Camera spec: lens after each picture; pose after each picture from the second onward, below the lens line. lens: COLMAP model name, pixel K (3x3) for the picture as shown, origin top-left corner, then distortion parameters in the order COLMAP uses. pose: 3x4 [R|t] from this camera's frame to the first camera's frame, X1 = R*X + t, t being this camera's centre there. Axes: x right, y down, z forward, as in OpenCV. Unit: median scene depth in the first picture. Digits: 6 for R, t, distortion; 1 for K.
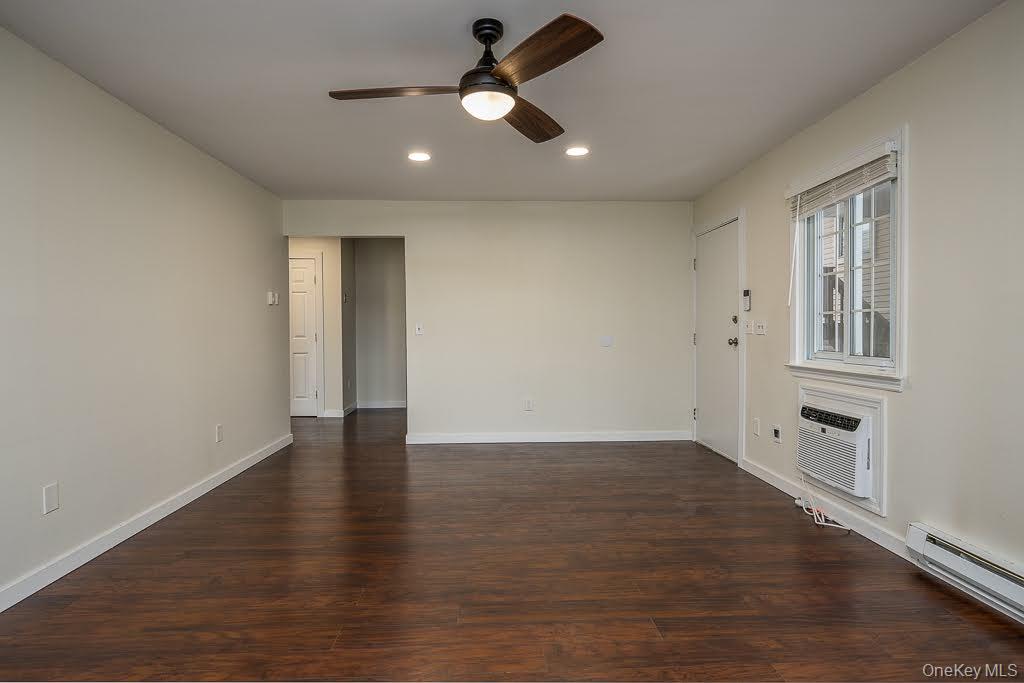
lens RADIAL K [[537.3, 0, 512.0], [0, 537.3, 341.5], [0, 0, 1]] dist [0.001938, 0.000187]
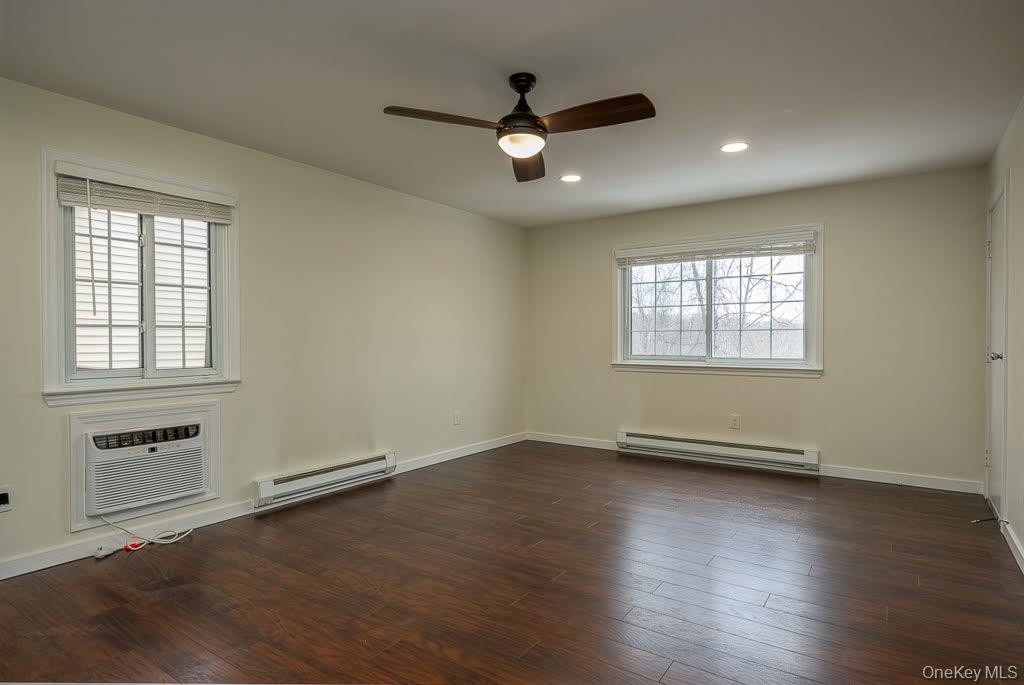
lens RADIAL K [[557.9, 0, 512.0], [0, 557.9, 342.5], [0, 0, 1]] dist [0.000416, -0.000124]
pose [[-0.799802, 0.006593, 0.600227, -0.569341], [0.018704, 0.999728, 0.013942, -0.029696], [-0.599972, 0.022377, -0.799708, 1.509350]]
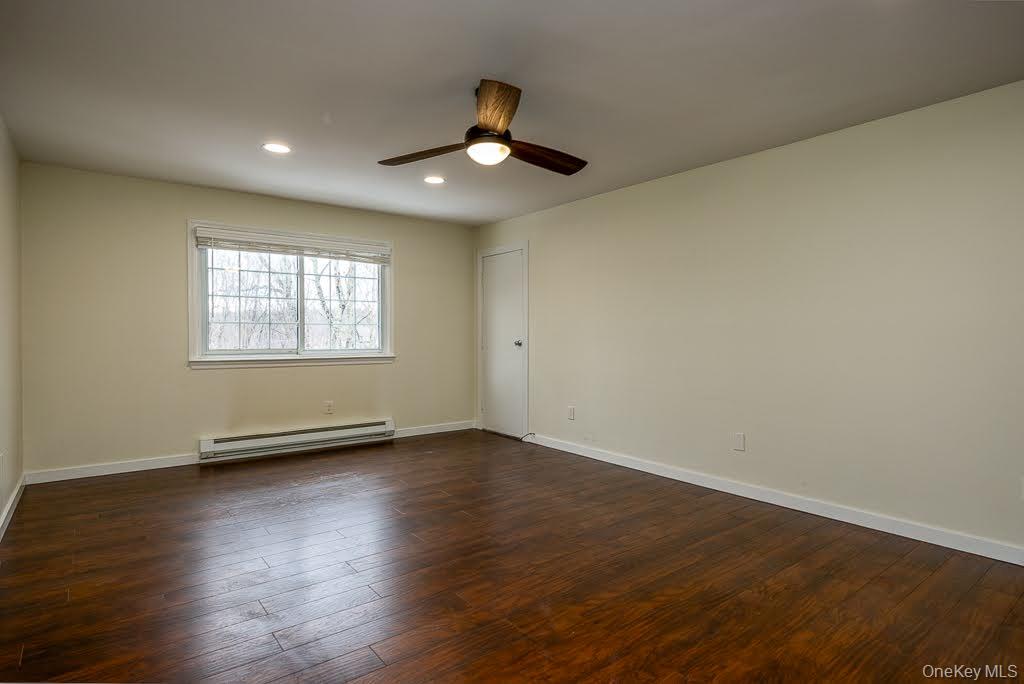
lens RADIAL K [[537.3, 0, 512.0], [0, 537.3, 342.0], [0, 0, 1]] dist [0.001938, 0.000187]
pose [[-0.810703, 0.015716, -0.585246, 0.488151], [-0.006680, 0.999326, 0.036088, -0.040959], [0.585419, 0.033166, -0.810052, 1.562655]]
